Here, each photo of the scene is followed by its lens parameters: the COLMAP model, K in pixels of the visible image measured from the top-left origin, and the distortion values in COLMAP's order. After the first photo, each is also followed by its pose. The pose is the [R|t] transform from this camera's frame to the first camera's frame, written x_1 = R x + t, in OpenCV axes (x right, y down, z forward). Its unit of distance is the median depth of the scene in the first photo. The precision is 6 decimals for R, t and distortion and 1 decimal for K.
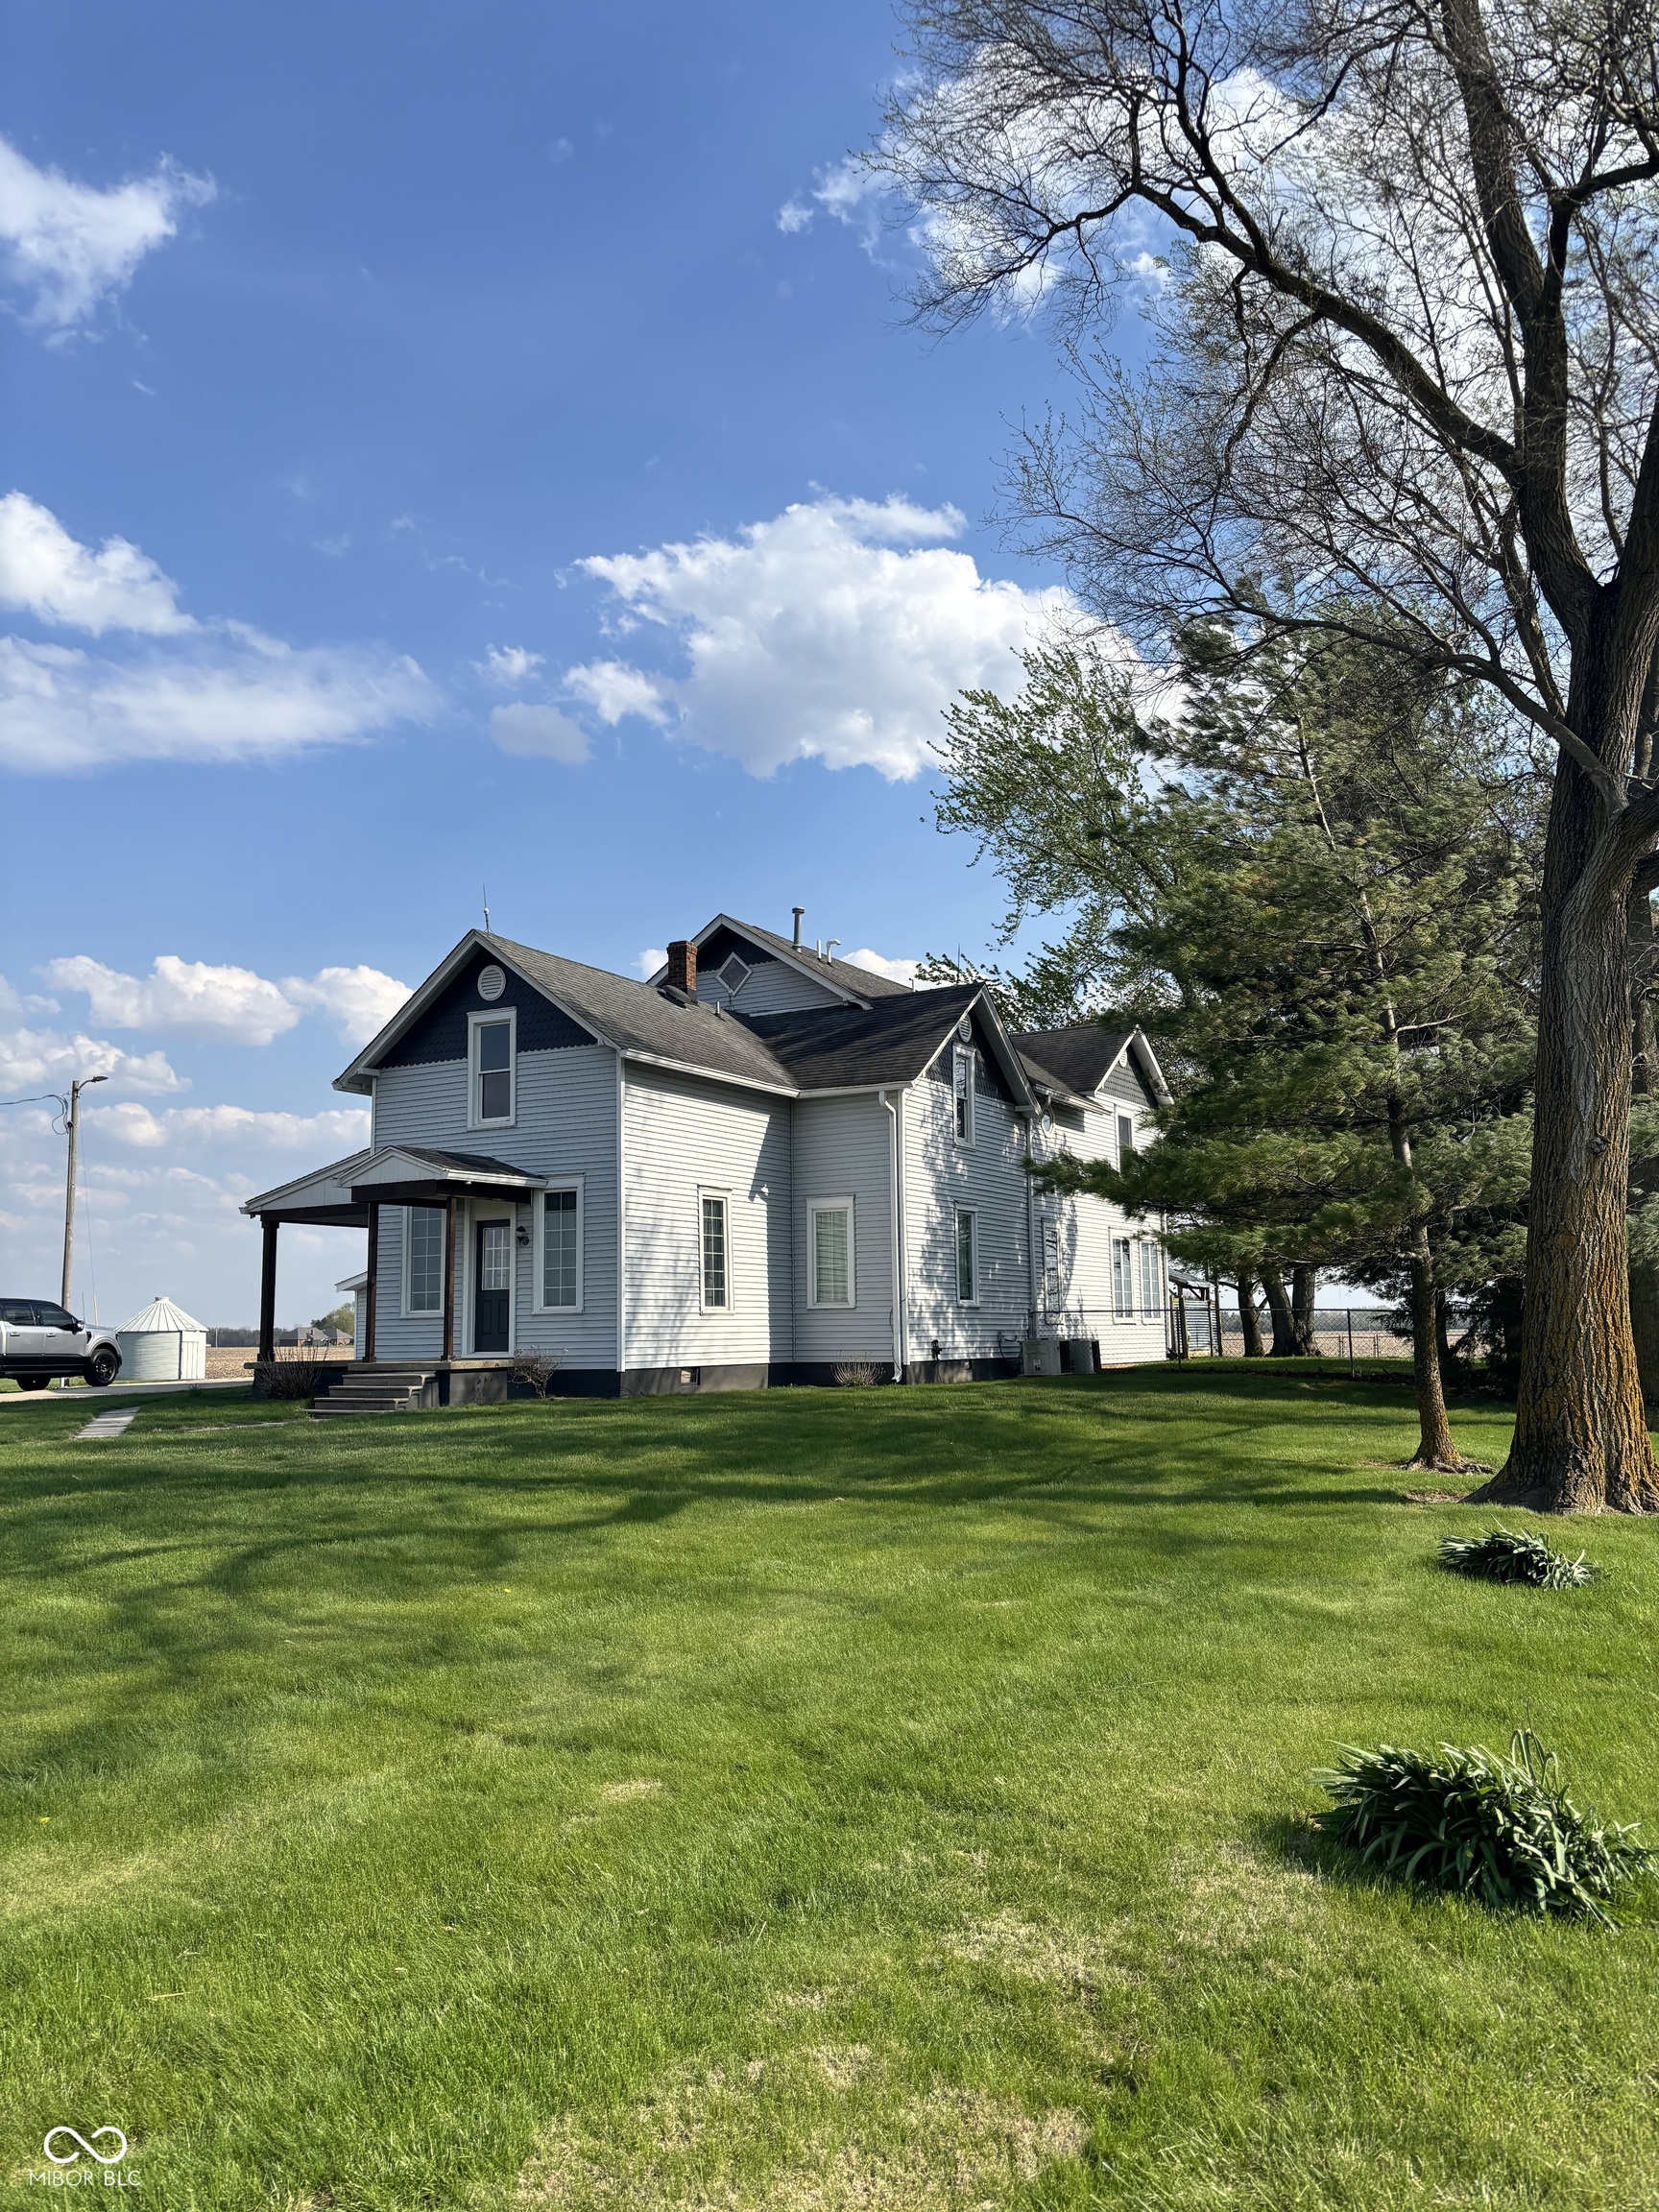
lens RADIAL K [[1670.1, 0, 829.5], [0, 1670.1, 1106.0], [0, 0, 1]] dist [0.005296, 0.014587]
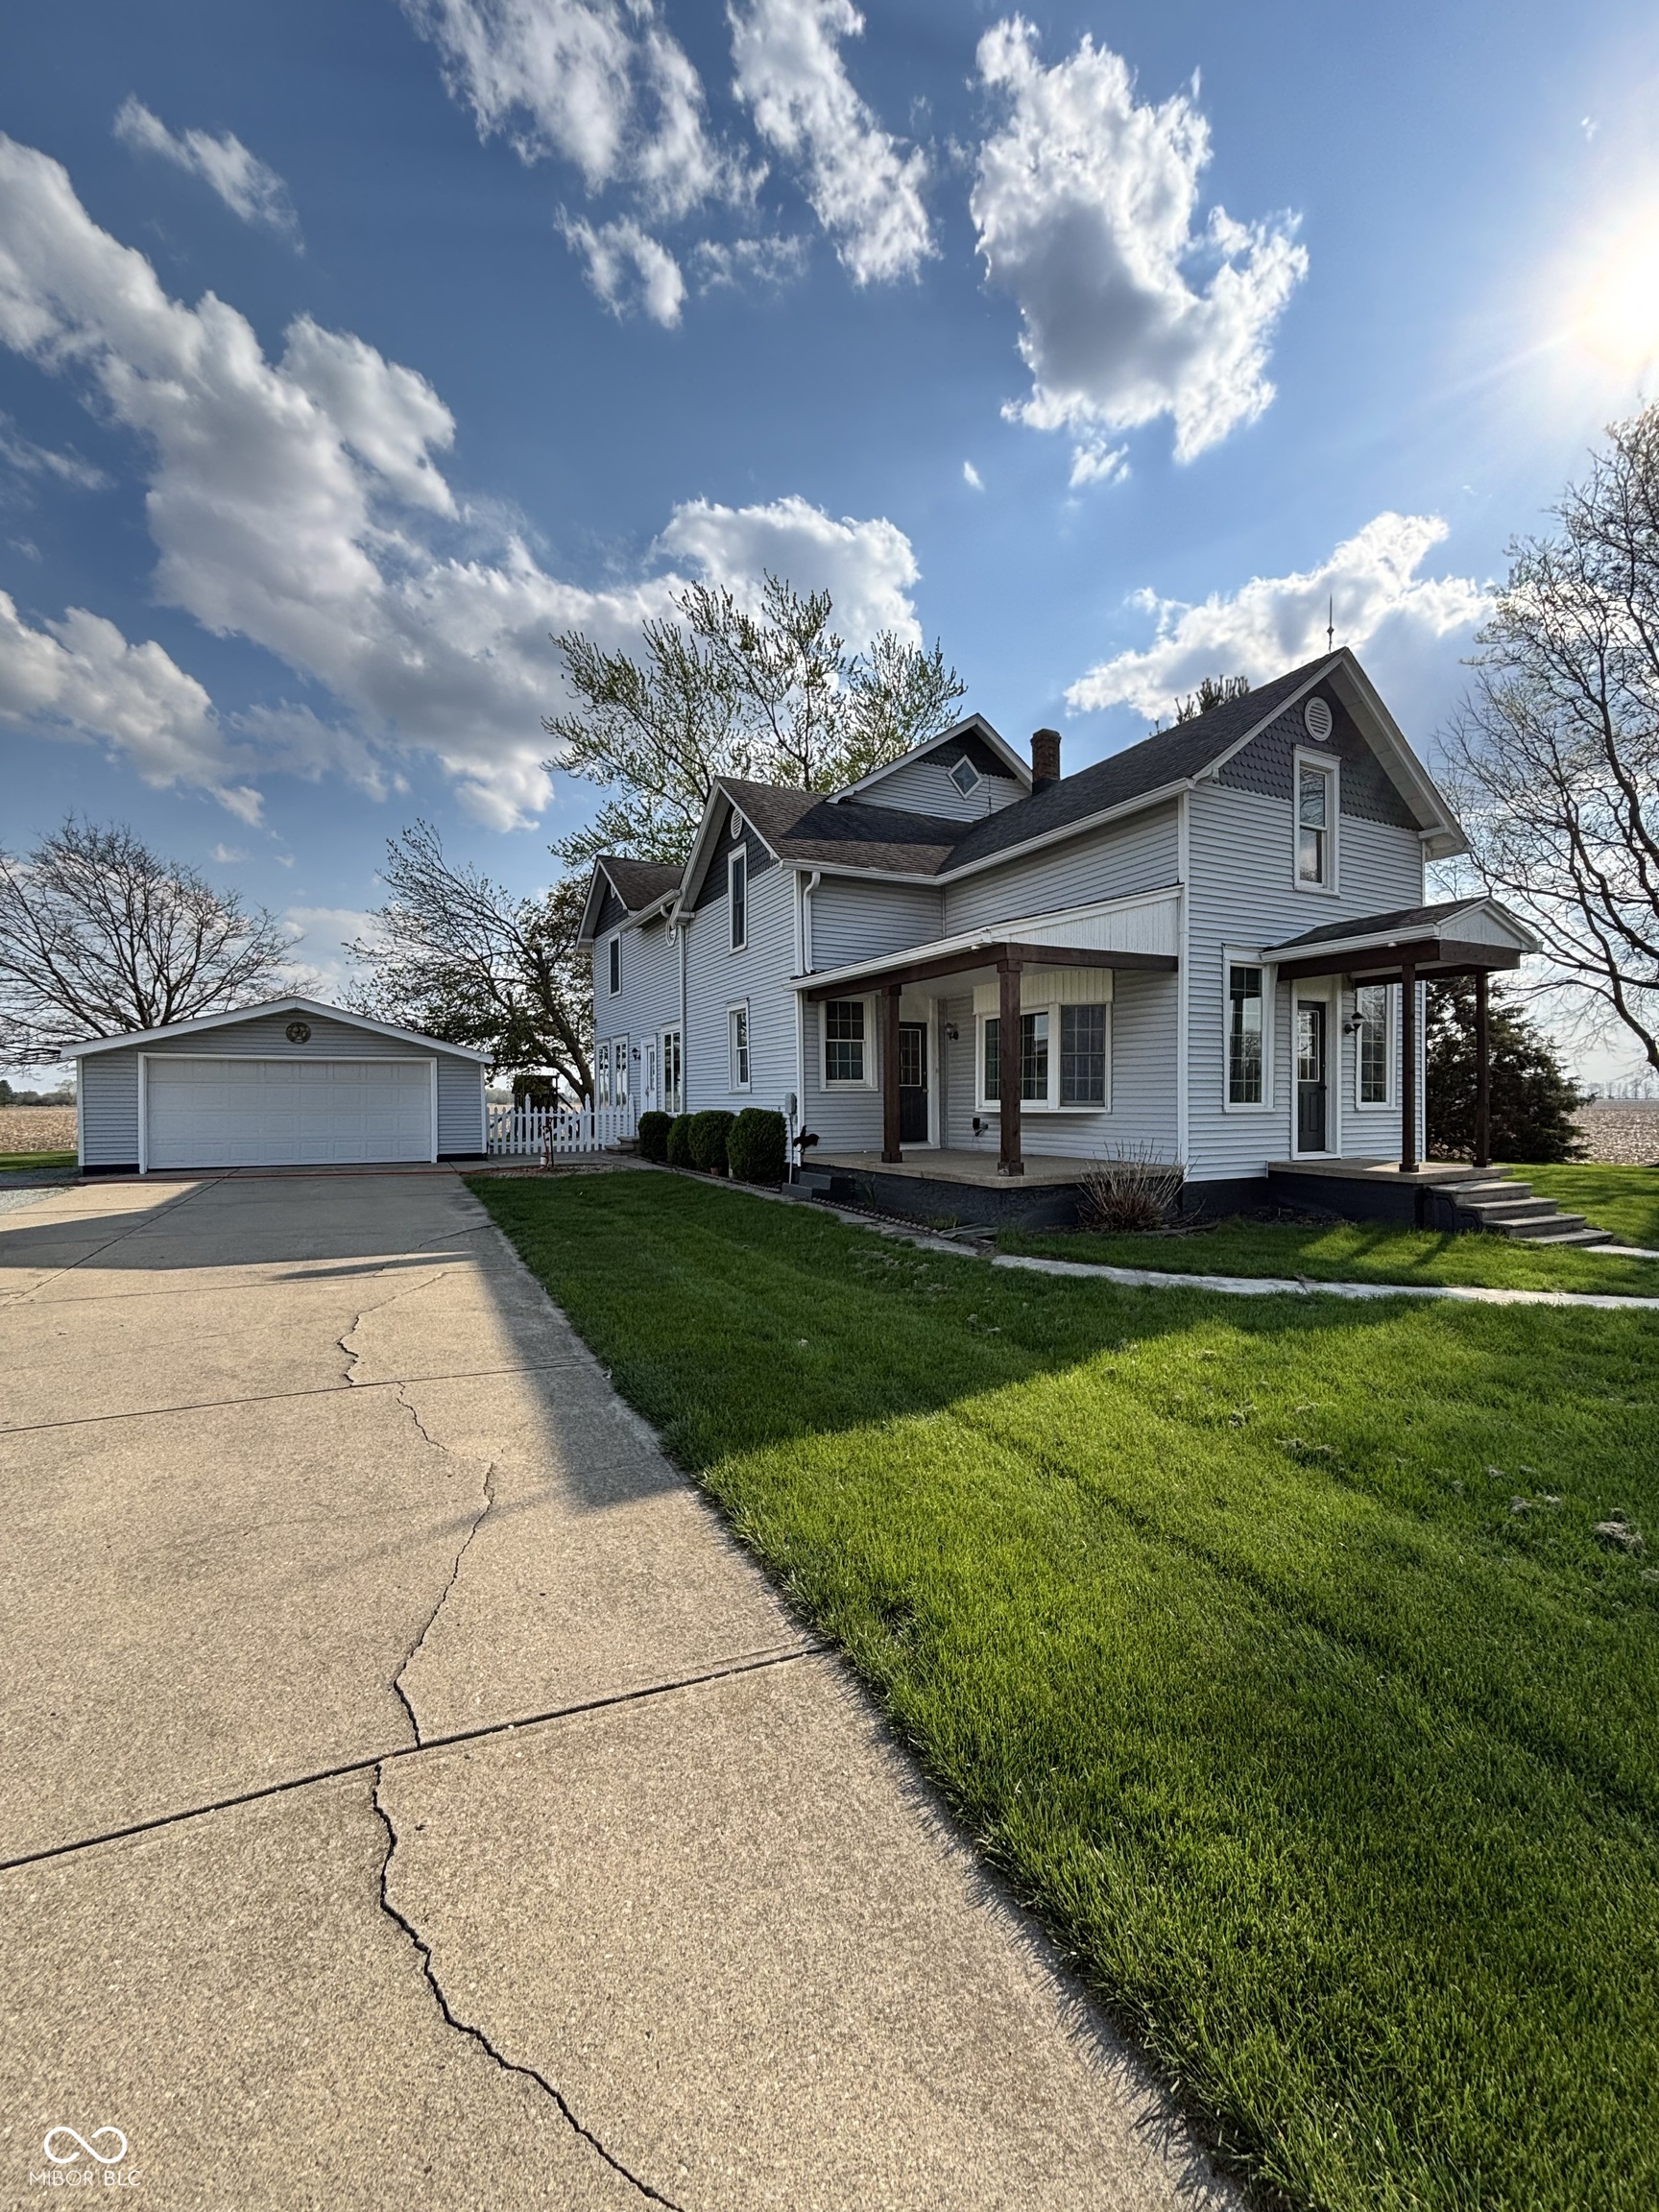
lens RADIAL K [[904.3, 0, 824.0], [0, 904.3, 1096.8], [0, 0, 1]] dist [-0.002627, -0.000643]
pose [[0.526963, 0.013423, 0.849782, -0.714839], [-0.117679, 0.991396, 0.057314, 0.117493], [-0.841702, -0.130204, 0.524009, 0.946240]]
